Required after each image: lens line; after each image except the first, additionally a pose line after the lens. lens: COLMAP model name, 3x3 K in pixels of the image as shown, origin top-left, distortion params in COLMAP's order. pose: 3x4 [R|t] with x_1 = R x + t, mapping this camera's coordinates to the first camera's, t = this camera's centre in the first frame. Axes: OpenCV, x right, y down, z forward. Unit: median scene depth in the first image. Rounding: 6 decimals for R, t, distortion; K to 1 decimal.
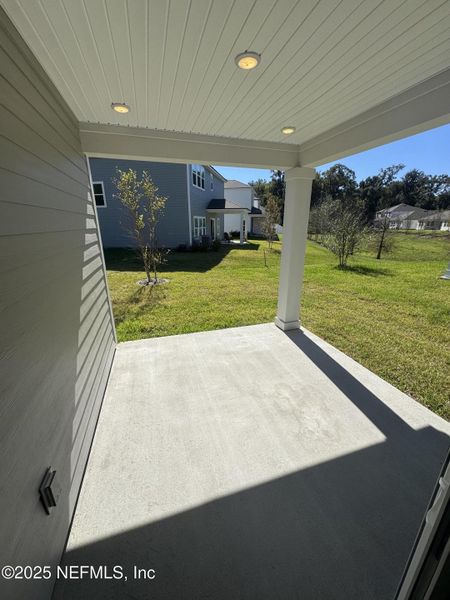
lens RADIAL K [[239.7, 0, 223.5], [0, 239.7, 300.1], [0, 0, 1]] dist [0.003997, 0.000149]
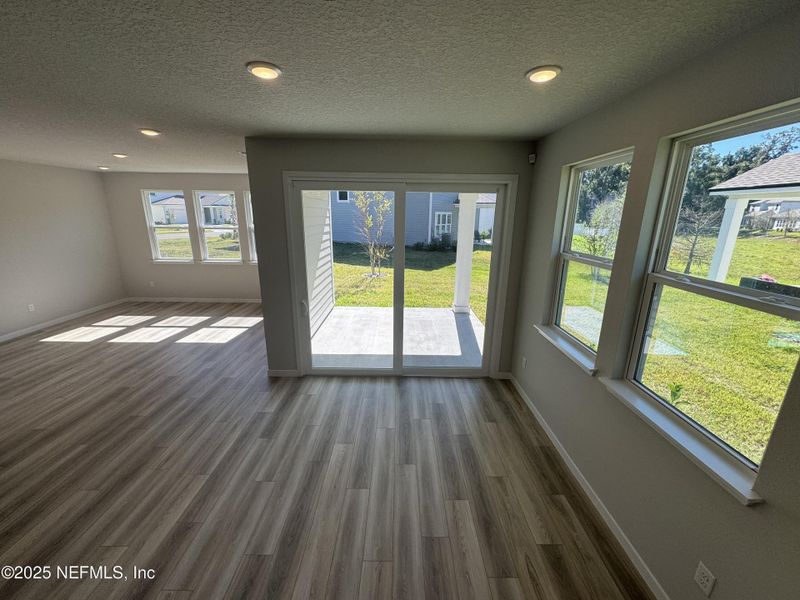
lens RADIAL K [[319.6, 0, 397.0], [0, 319.6, 300.9], [0, 0, 1]] dist [0.003997, 0.000149]
pose [[0.954951, 0.091907, -0.282174, 0.207063], [-0.105138, 0.993940, -0.032078, 0.072549], [0.277516, 0.060300, 0.958827, -0.342378]]
